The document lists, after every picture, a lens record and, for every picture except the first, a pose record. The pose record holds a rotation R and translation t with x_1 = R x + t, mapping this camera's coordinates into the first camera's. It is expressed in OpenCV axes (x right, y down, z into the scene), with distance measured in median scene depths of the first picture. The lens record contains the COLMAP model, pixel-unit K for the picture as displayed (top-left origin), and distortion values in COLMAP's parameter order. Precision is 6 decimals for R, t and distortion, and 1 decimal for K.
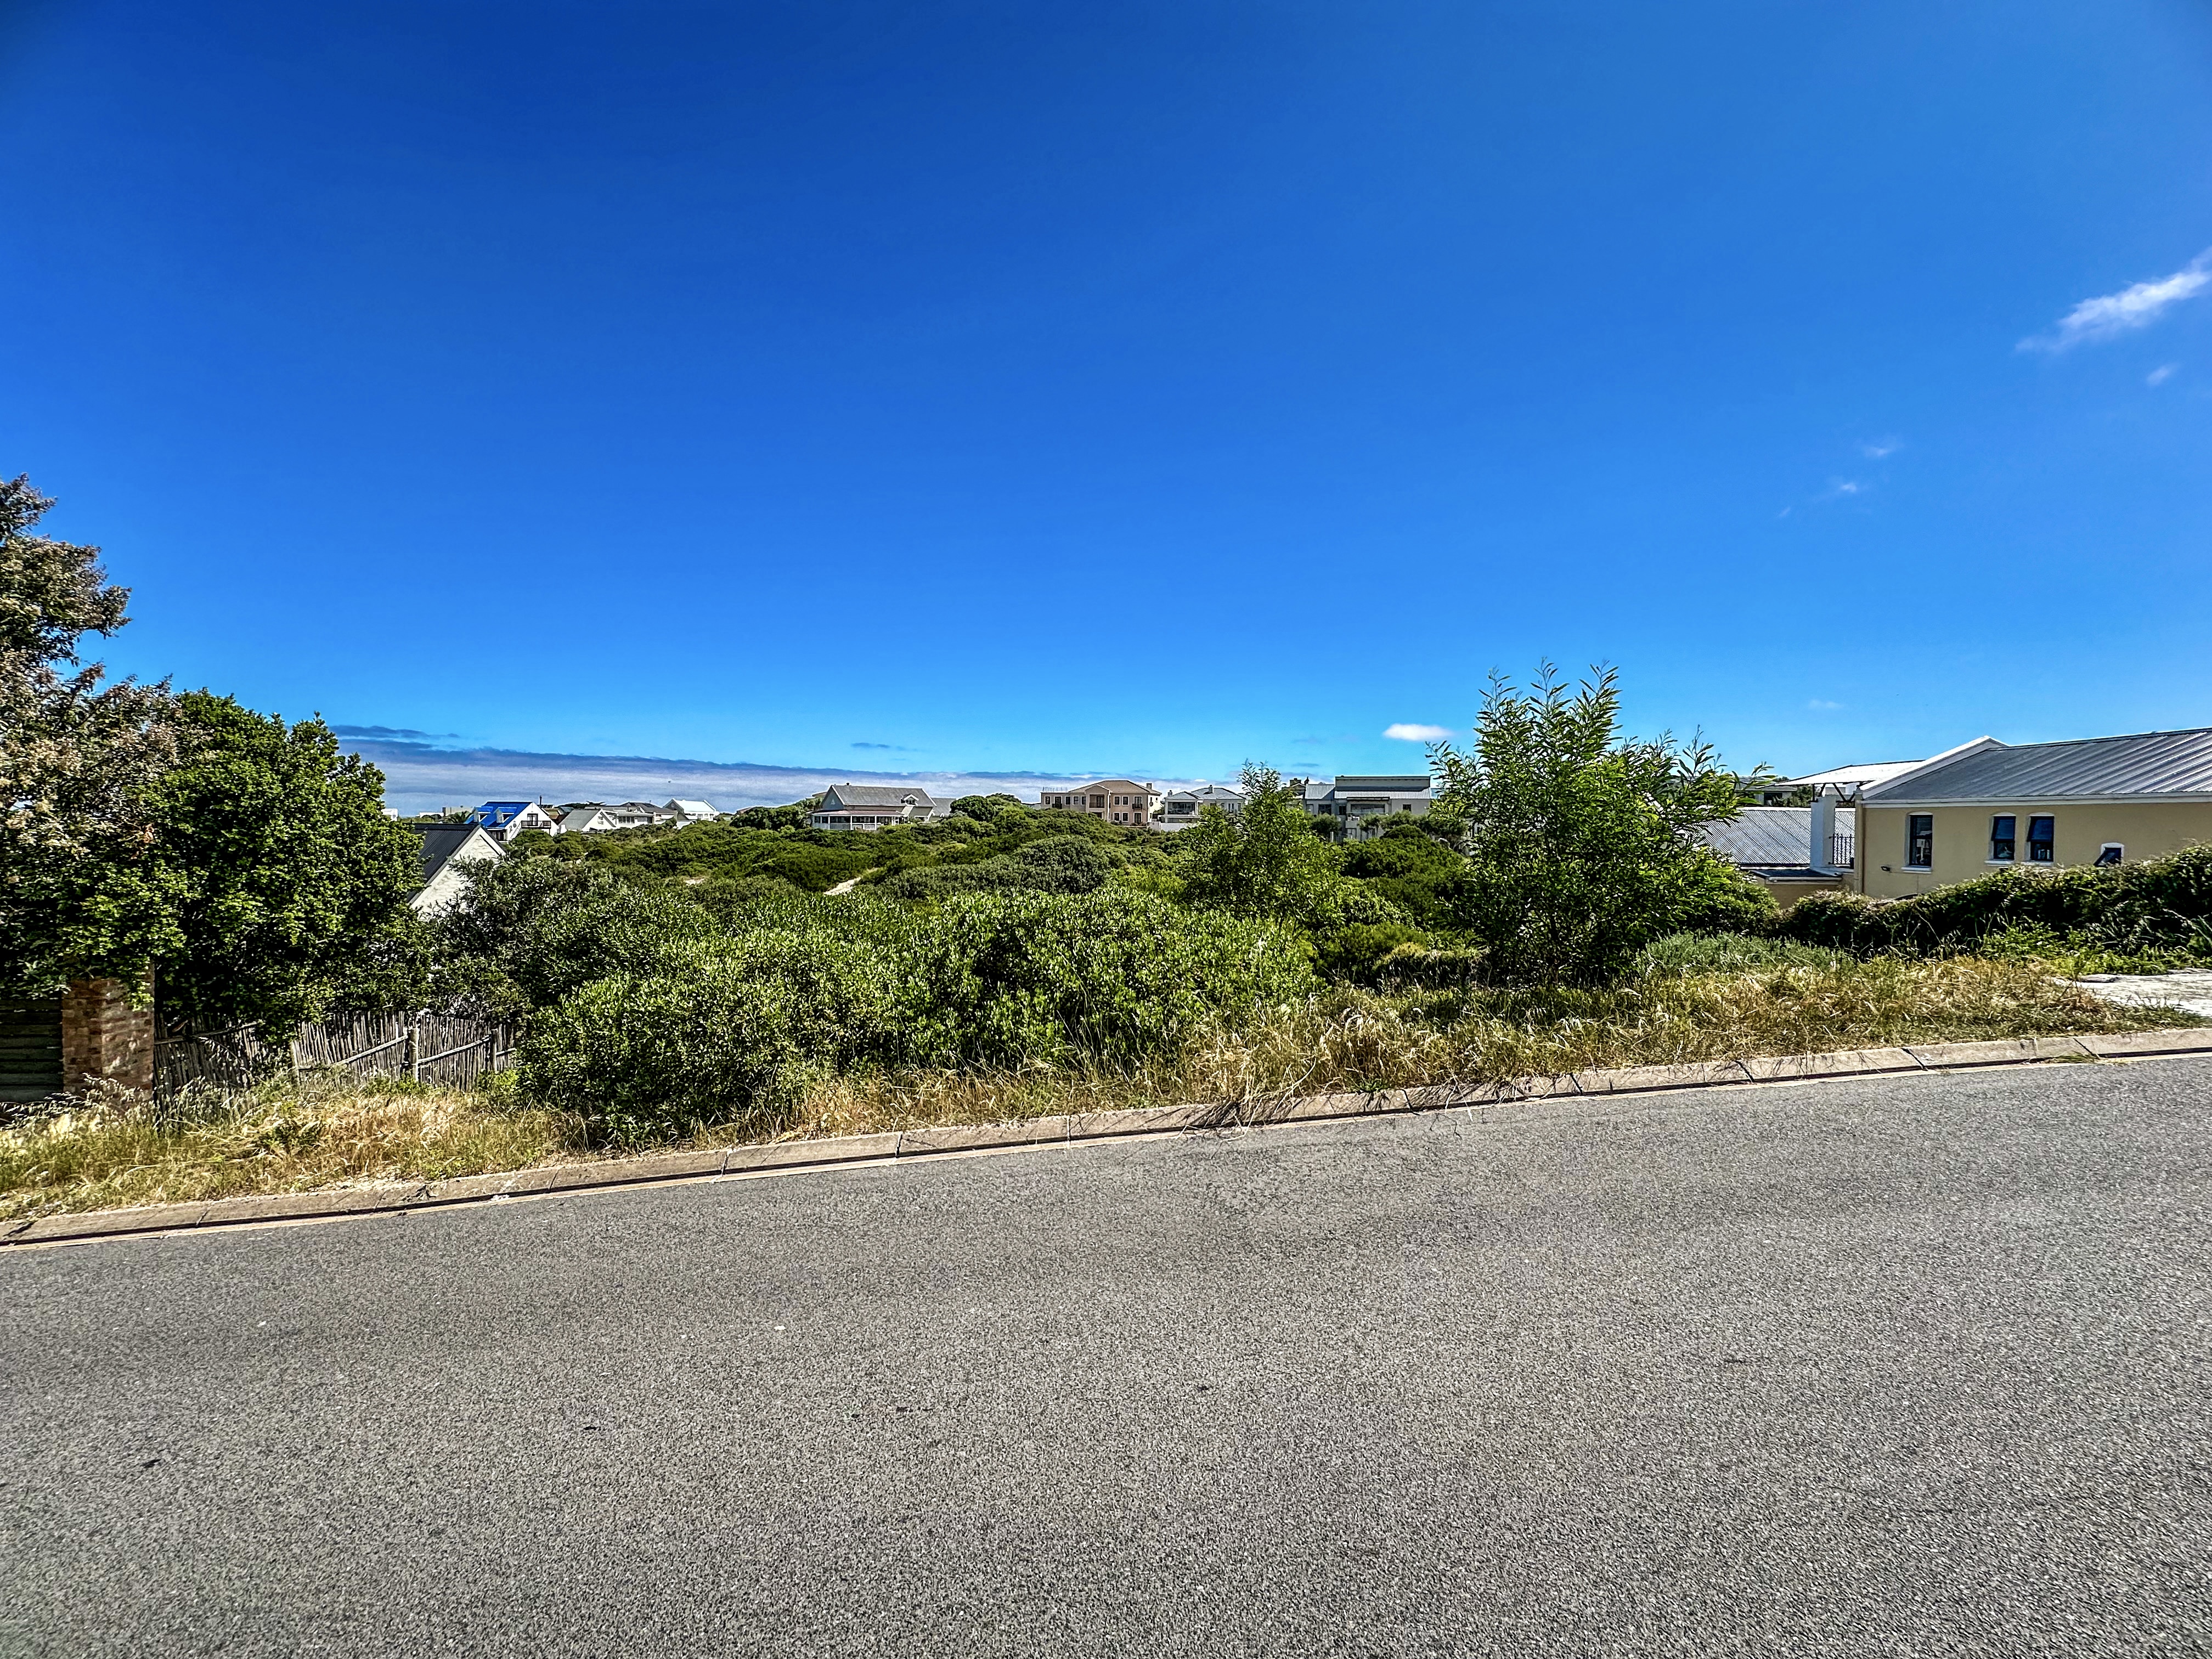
lens RADIAL K [[879.6, 0, 1104.2], [0, 879.6, 833.8], [0, 0, 1]] dist [-0.001327, -0.000287]
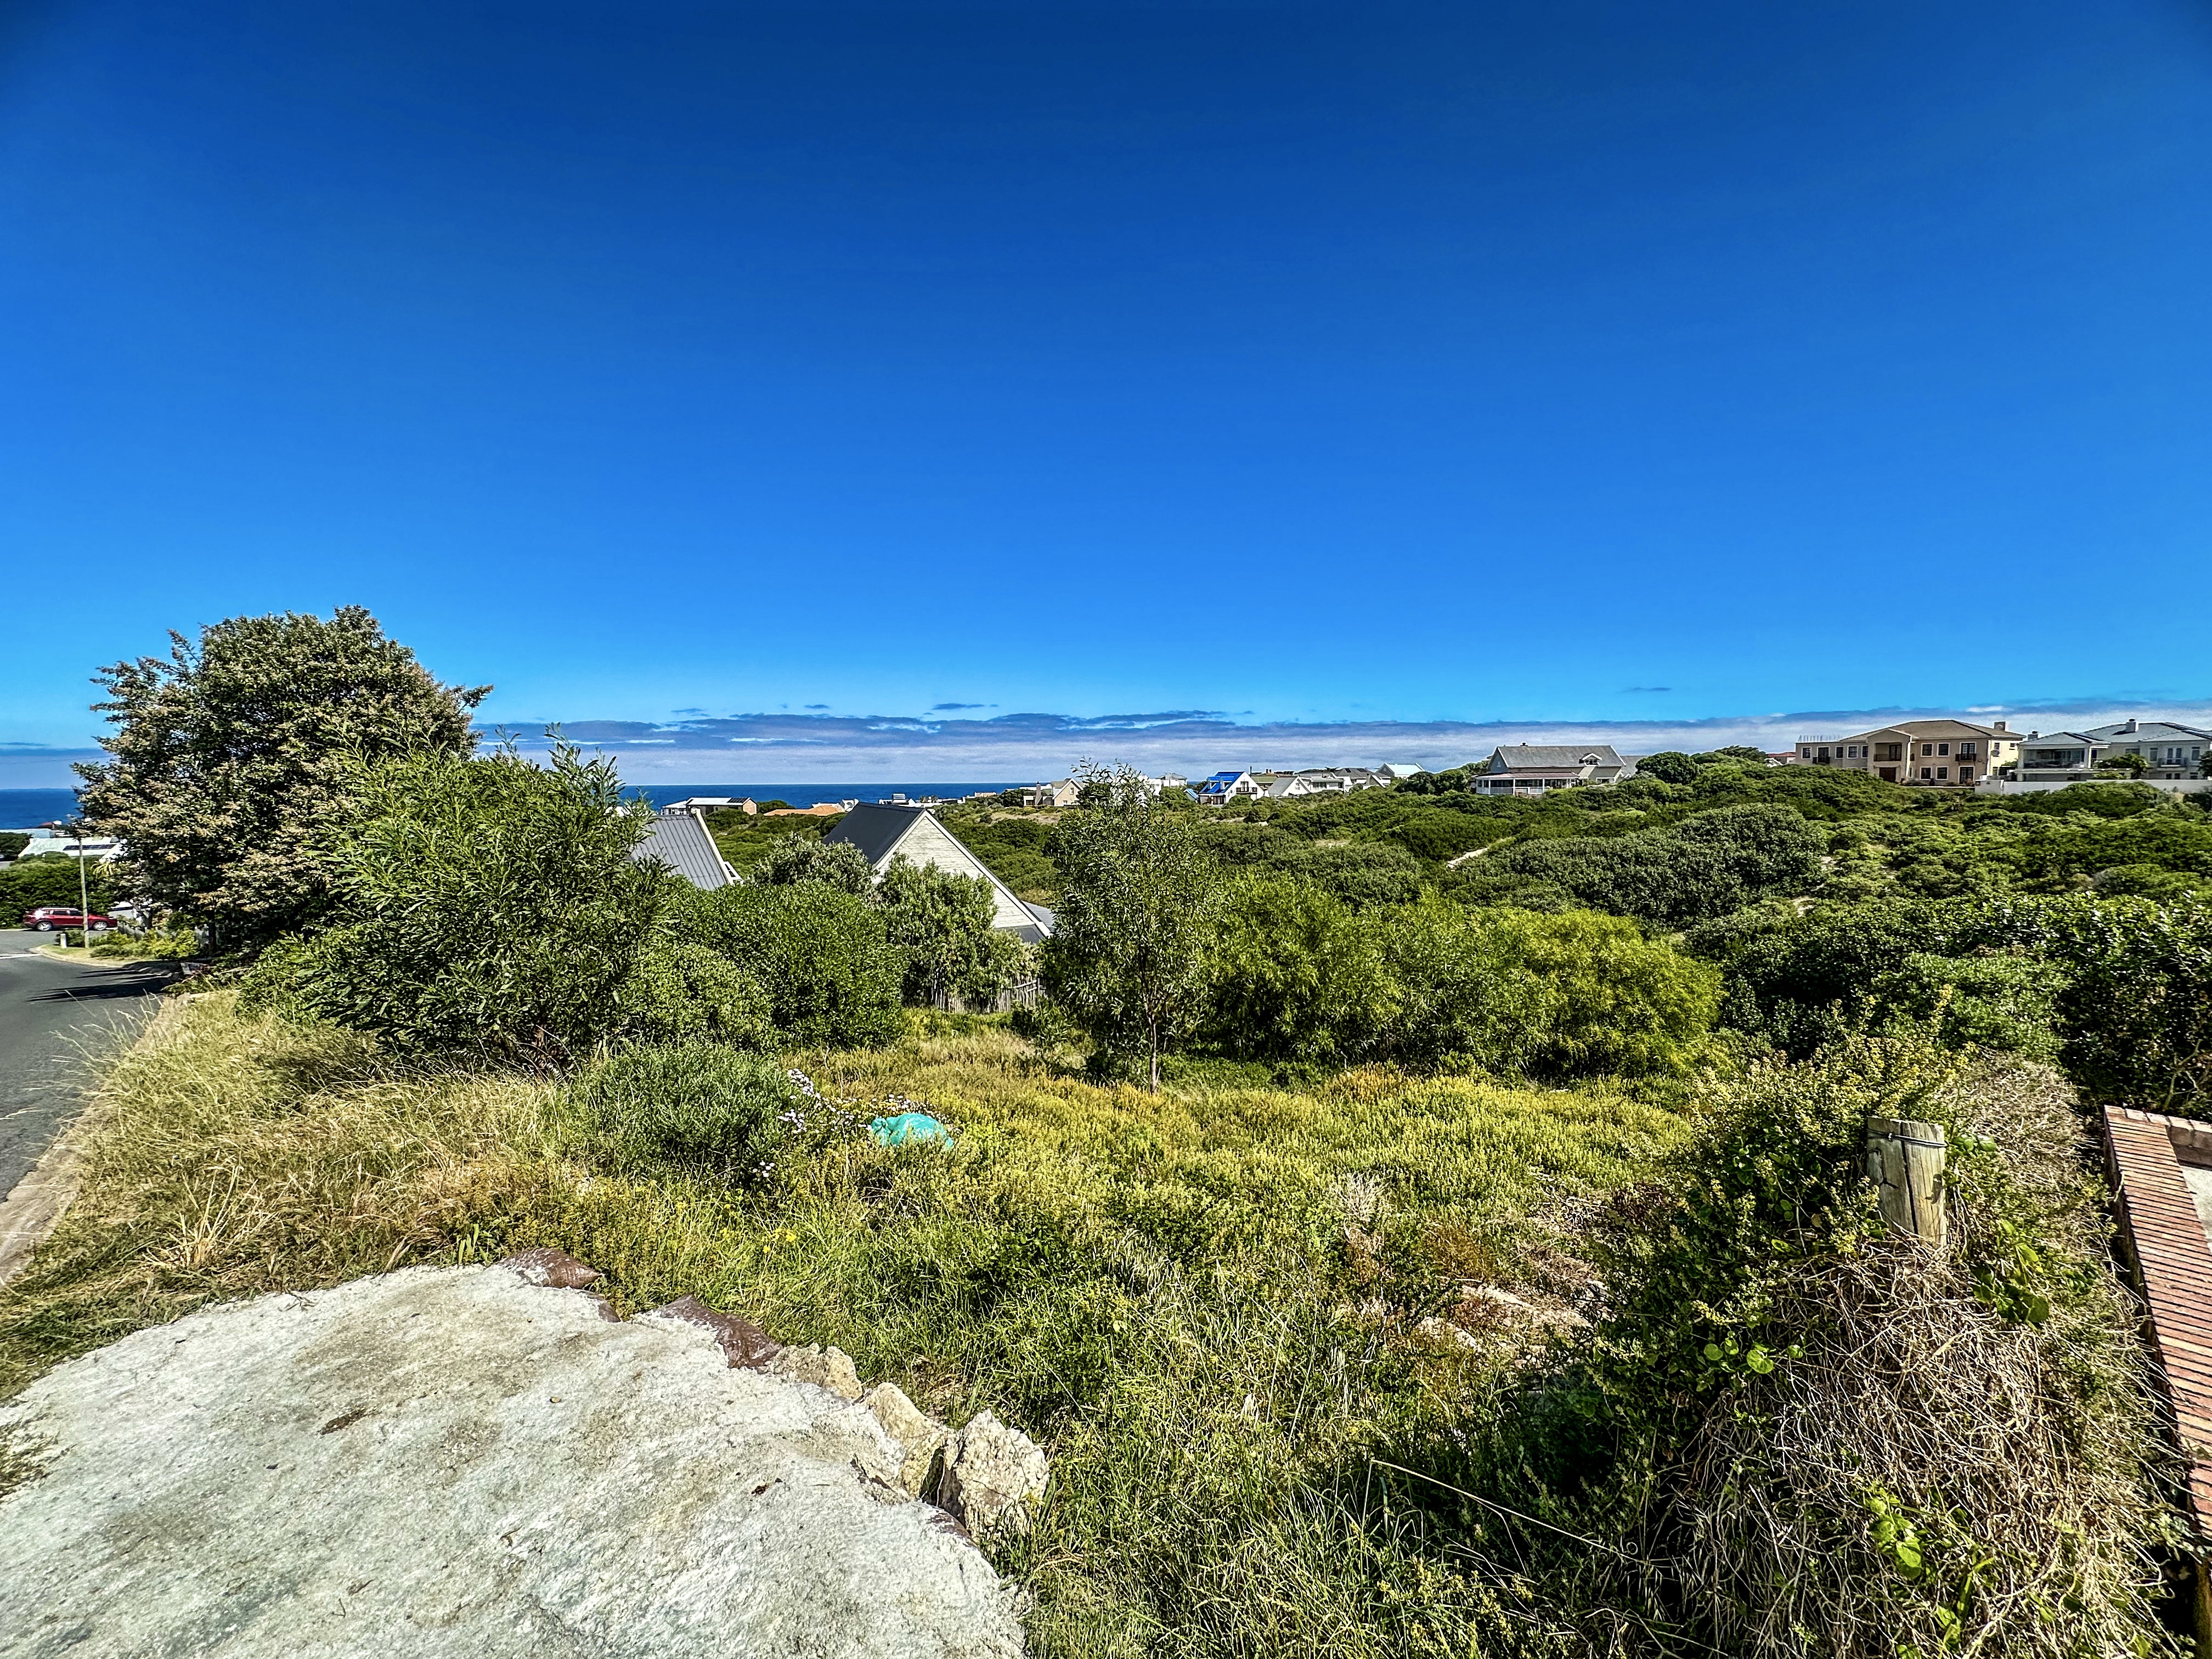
lens RADIAL K [[879.6, 0, 1104.2], [0, 879.6, 833.8], [0, 0, 1]] dist [-0.001327, -0.000287]
pose [[0.686872, 0.028993, -0.726200, 0.089910], [0.004594, 0.999011, 0.044229, -0.005922], [0.726764, -0.033716, 0.686060, 0.047767]]
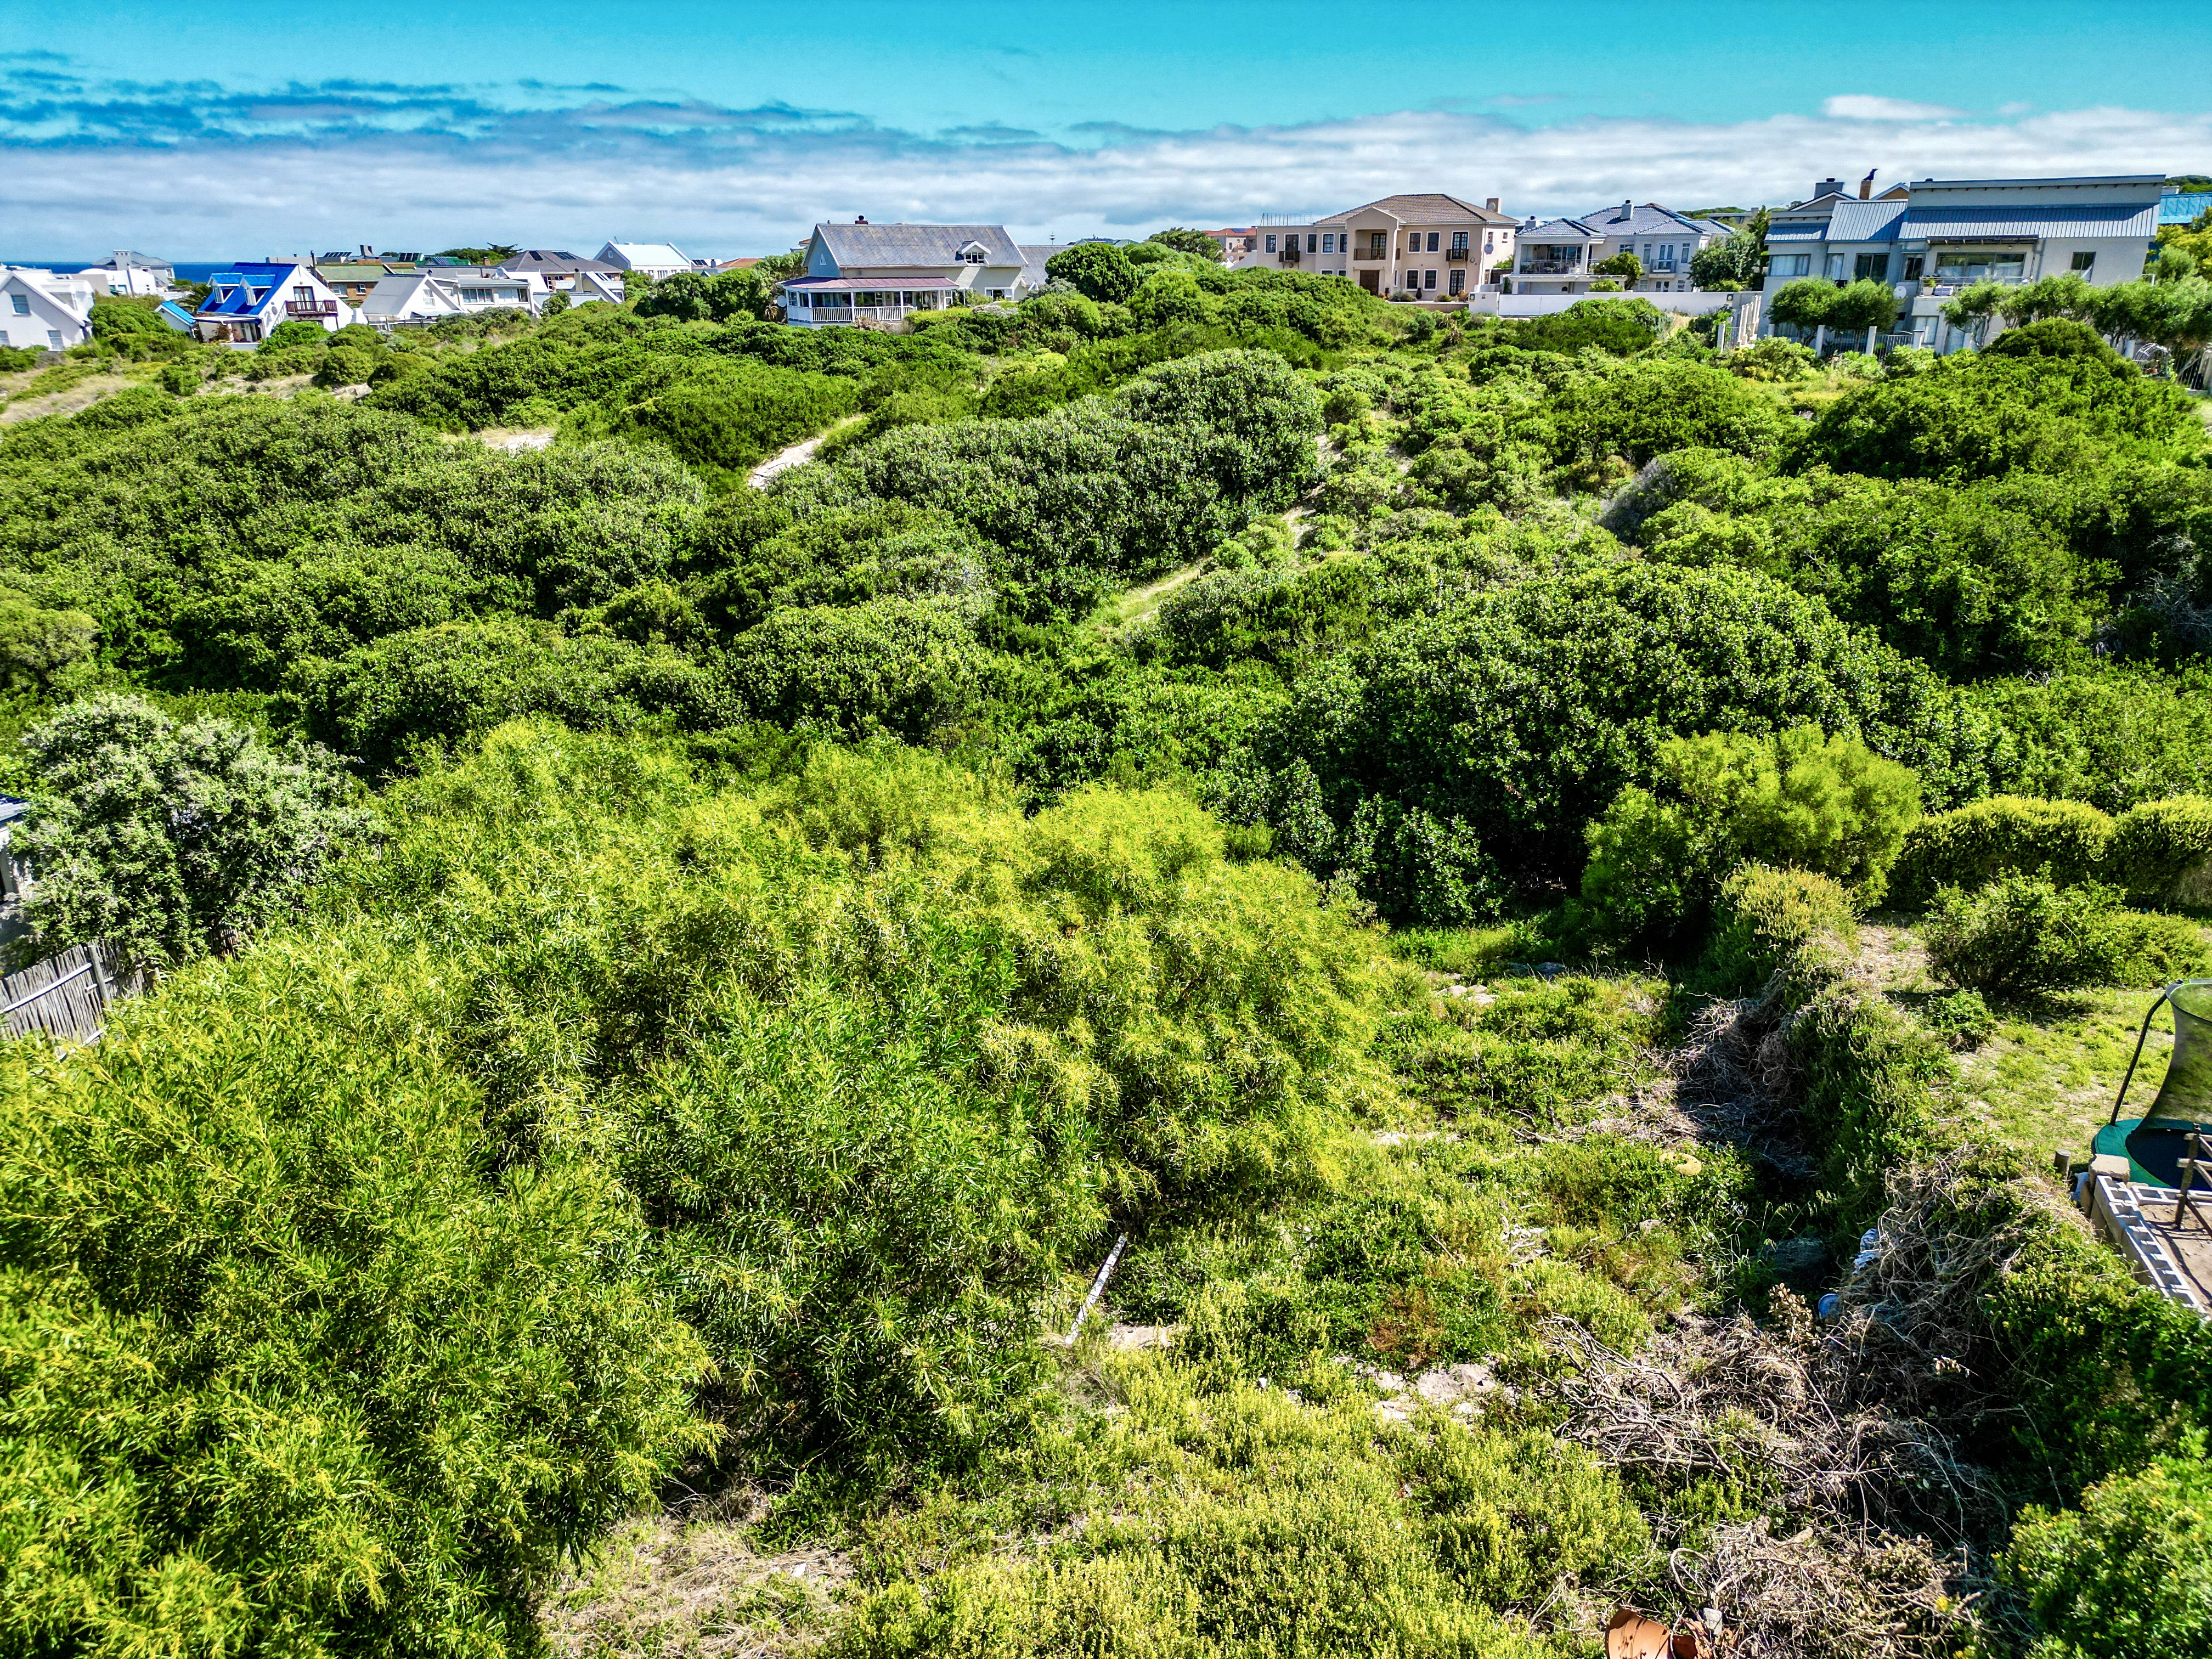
lens RADIAL K [[1547.8, 0, 1113.2], [0, 1547.8, 833.6], [0, 0, 1]] dist [0.078267, -0.081424]
pose [[0.976950, 0.060118, -0.204828, 0.057183], [0.011341, 0.943552, 0.331029, -0.021973], [0.213167, -0.325722, 0.921122, 0.113836]]
